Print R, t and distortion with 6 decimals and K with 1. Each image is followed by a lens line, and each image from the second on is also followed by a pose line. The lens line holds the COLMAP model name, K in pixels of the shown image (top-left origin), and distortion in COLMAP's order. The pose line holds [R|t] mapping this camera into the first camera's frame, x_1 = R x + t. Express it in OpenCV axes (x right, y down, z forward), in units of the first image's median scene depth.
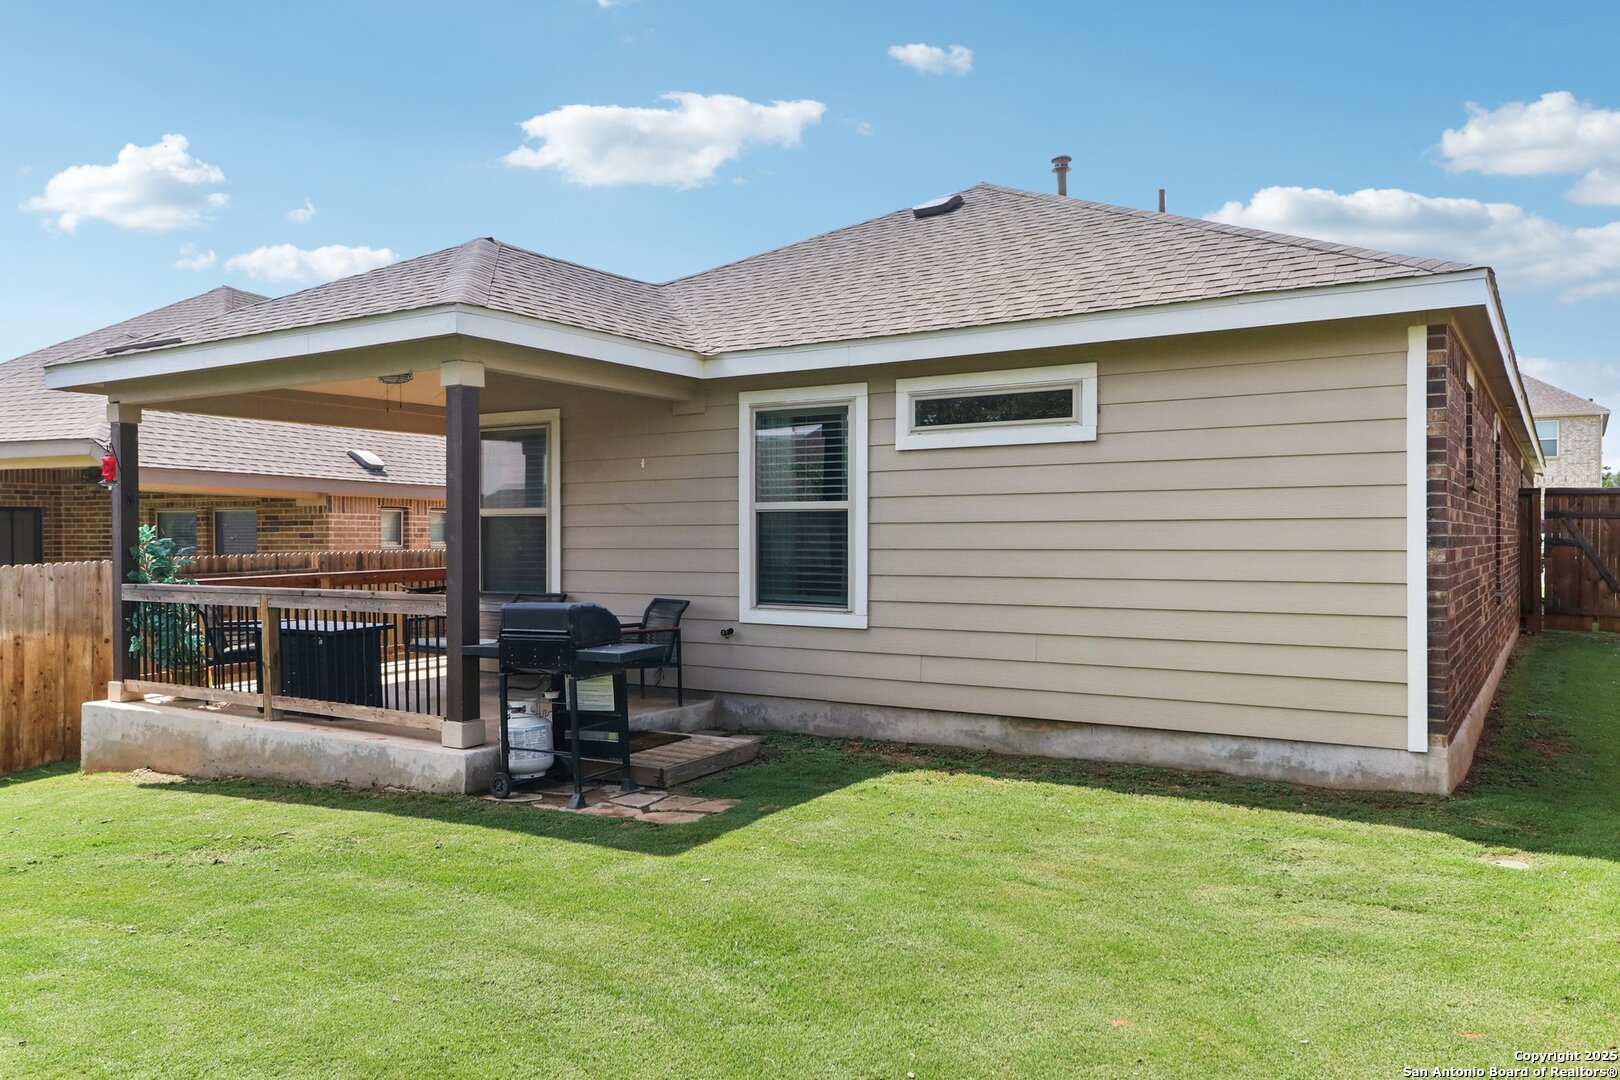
lens RADIAL K [[1197.4, 0, 810.0], [0, 1197.4, 540.0], [0, 0, 1]] dist [0.007074, 0.002204]
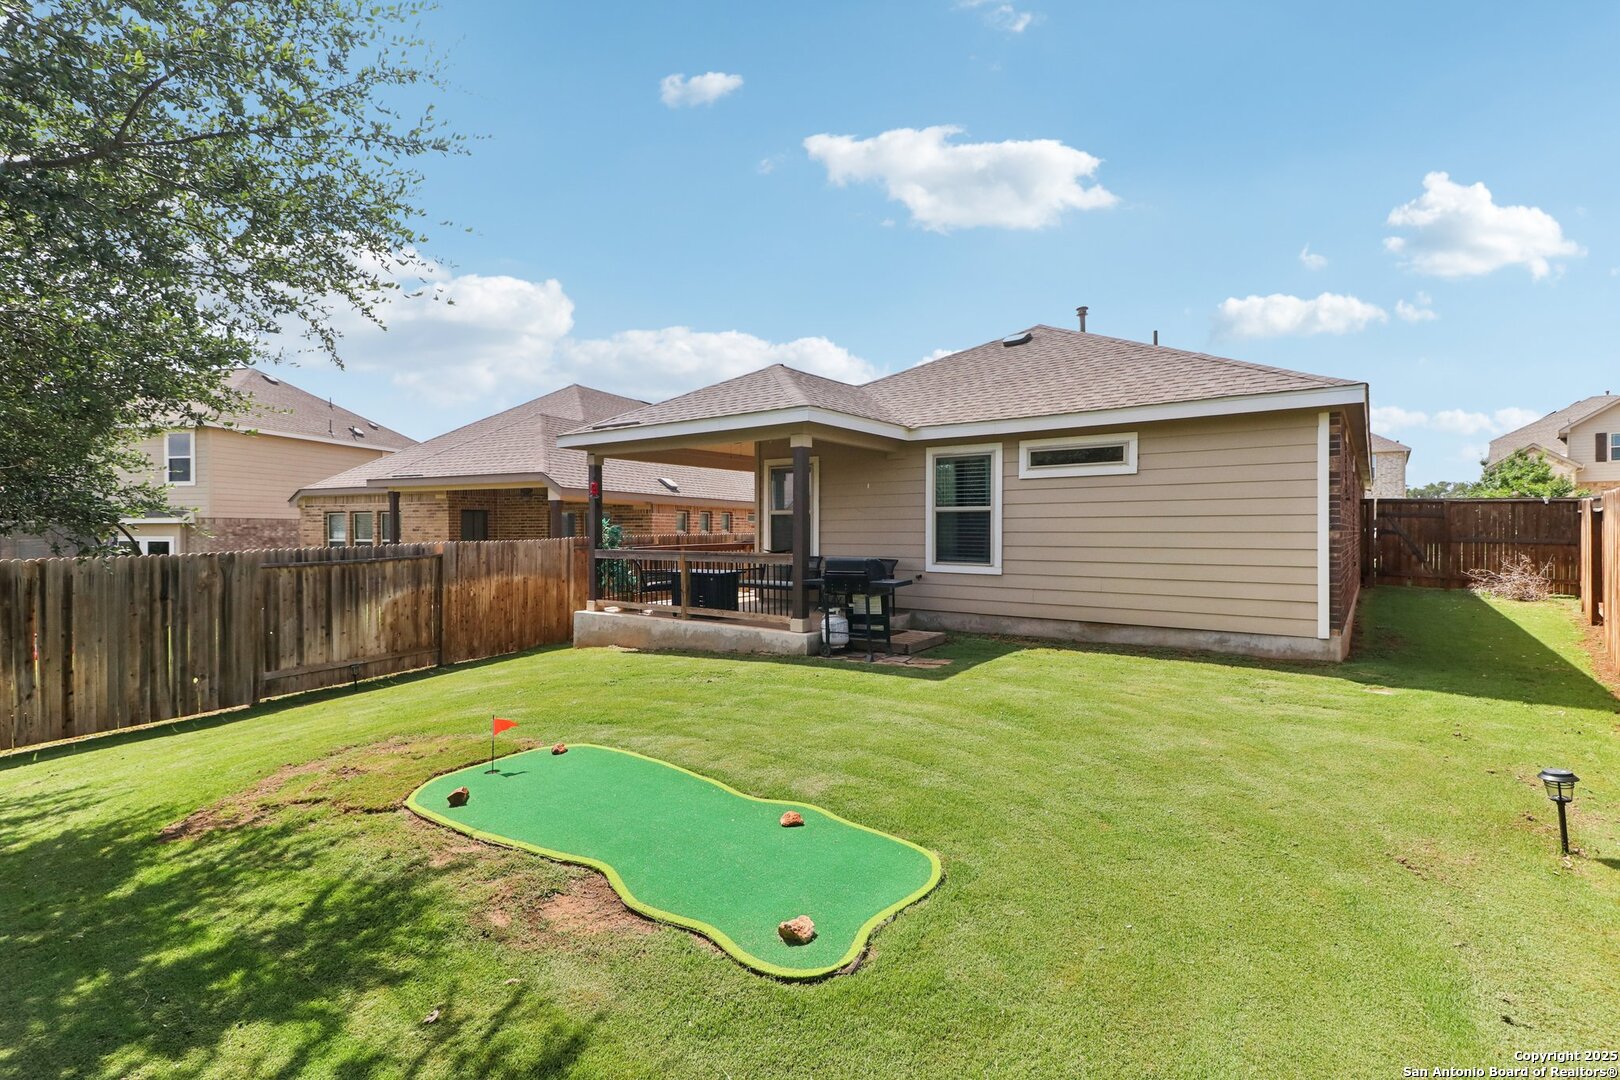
lens RADIAL K [[762.6, 0, 805.7], [0, 762.6, 529.2], [0, 0, 1]] dist [0.023944, -0.014578]
pose [[0.997177, 0.002778, -0.075036, -0.165987], [-0.003118, 0.999985, -0.004417, 0.009805], [0.075023, 0.004639, 0.997171, -0.205284]]
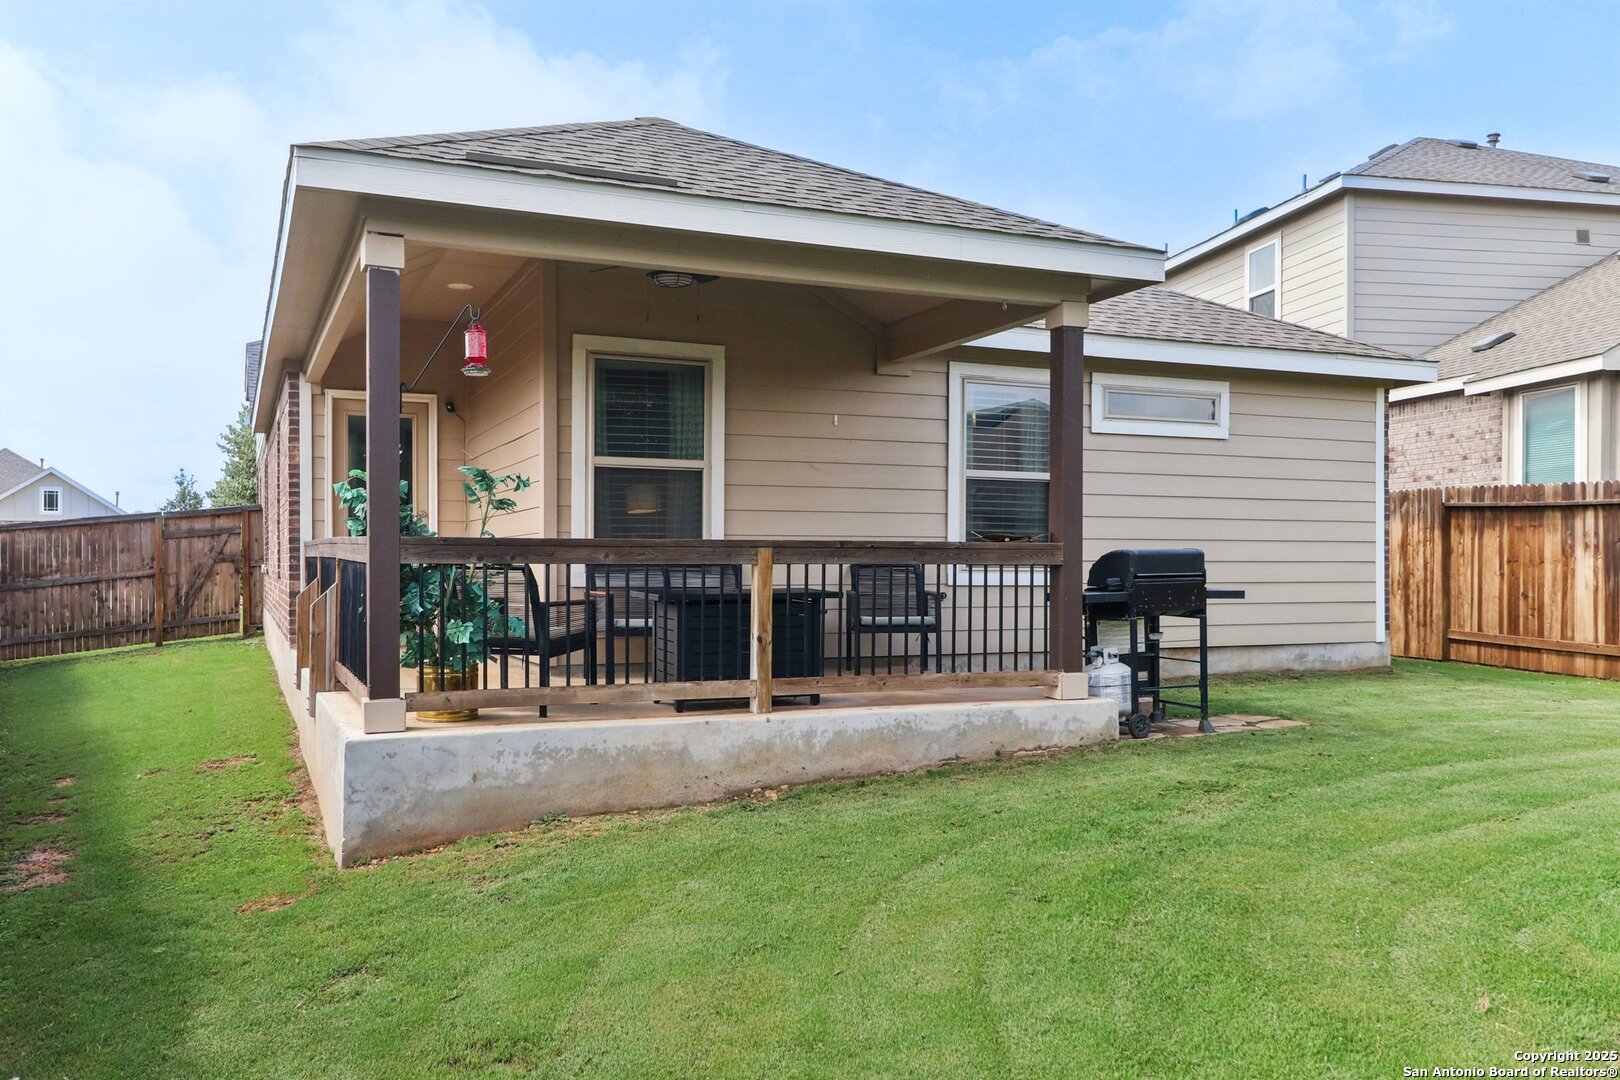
lens RADIAL K [[1295.8, 0, 807.9], [0, 1295.8, 568.9], [0, 0, 1]] dist [-0.002647, -0.001203]
pose [[0.551740, 0.000725, 0.834016, -1.120774], [-0.000714, 1.000000, -0.000396, 0.059123], [-0.834016, -0.000377, 0.551741, 0.521114]]
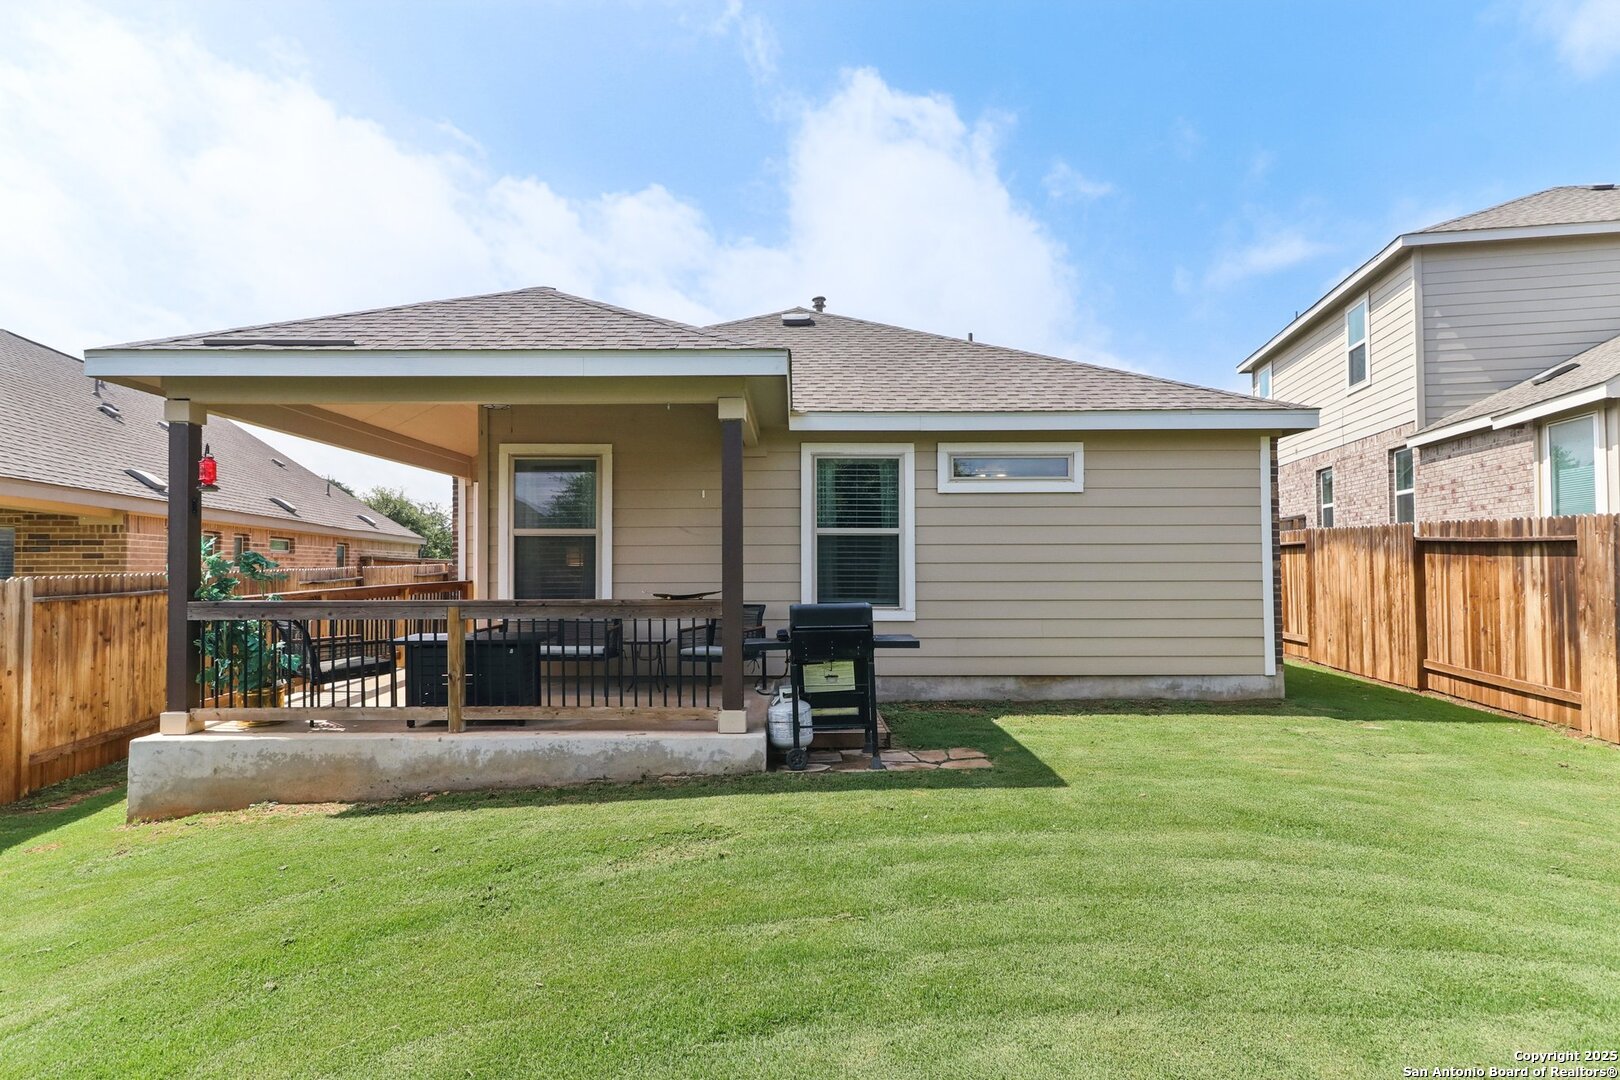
lens RADIAL K [[863.8, 0, 805.1], [0, 863.8, 543.8], [0, 0, 1]] dist [0.011792, -0.013070]
pose [[0.839511, 0.014439, 0.543151, -0.599816], [0.001614, 0.999576, -0.029066, 0.014132], [-0.543341, 0.025278, 0.839132, 0.228921]]
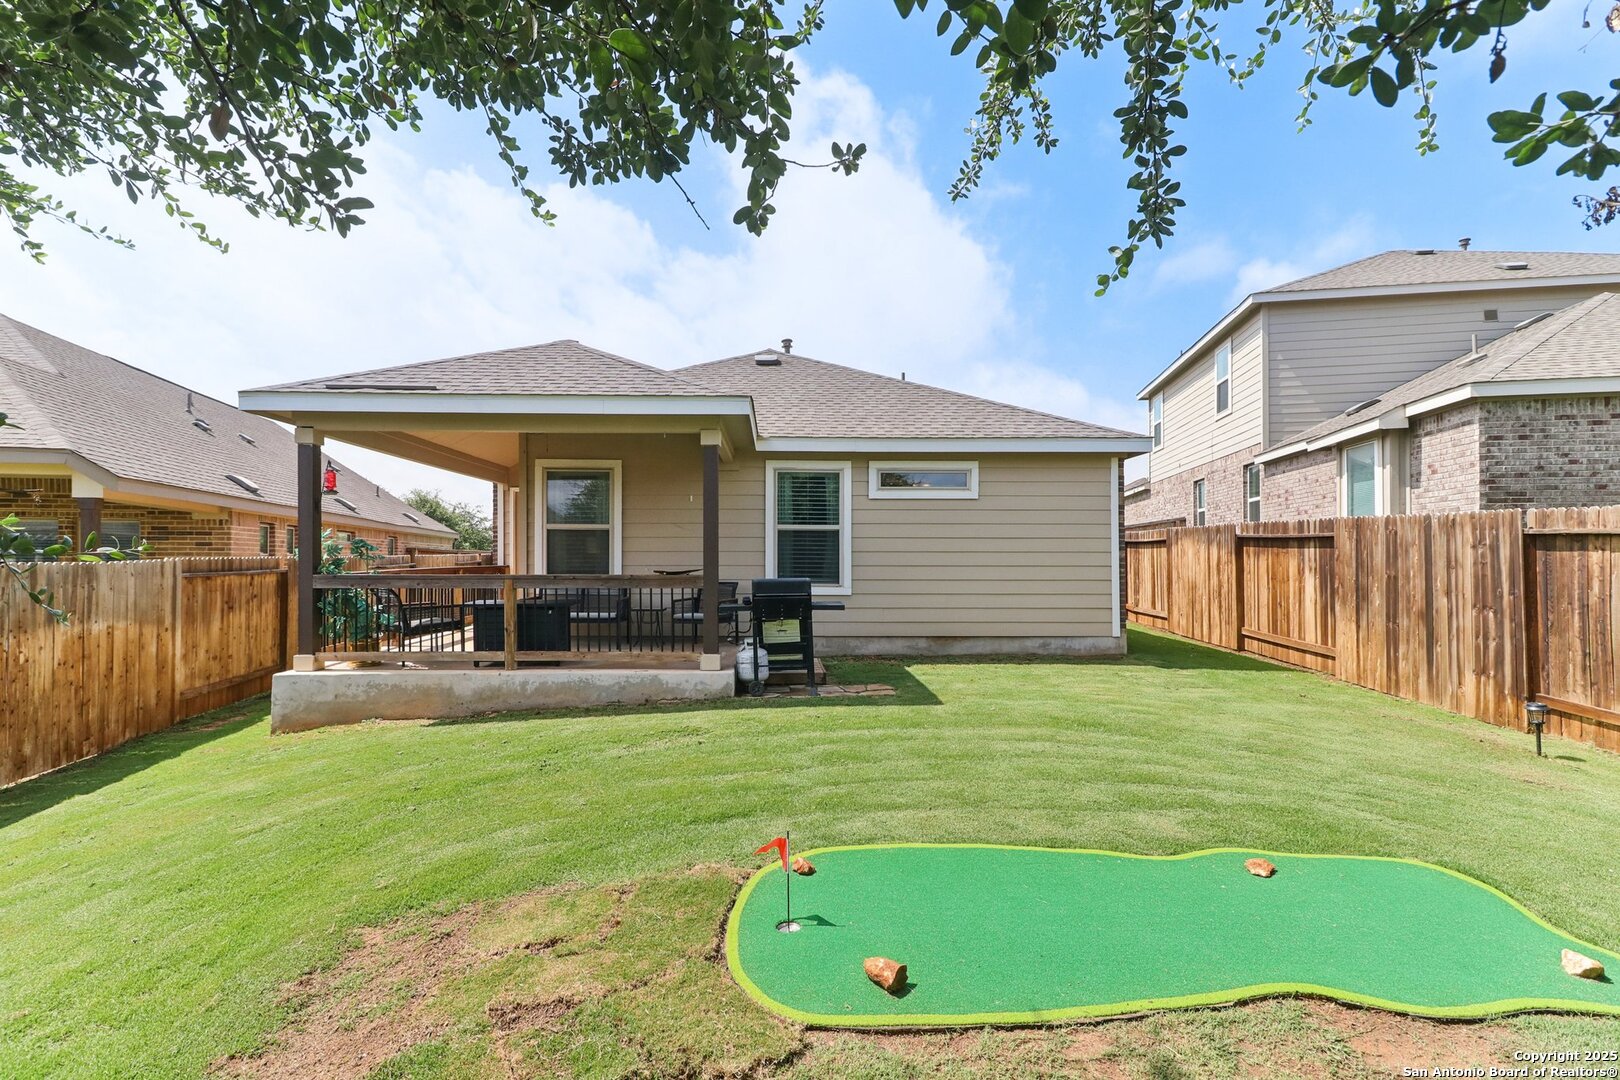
lens RADIAL K [[760.8, 0, 801.5], [0, 760.8, 554.5], [0, 0, 1]] dist [0.021243, -0.014440]
pose [[0.828114, 0.008777, 0.560491, -0.667211], [-0.002826, 0.999930, -0.011483, 0.025683], [-0.560552, 0.007925, 0.828081, 0.075842]]
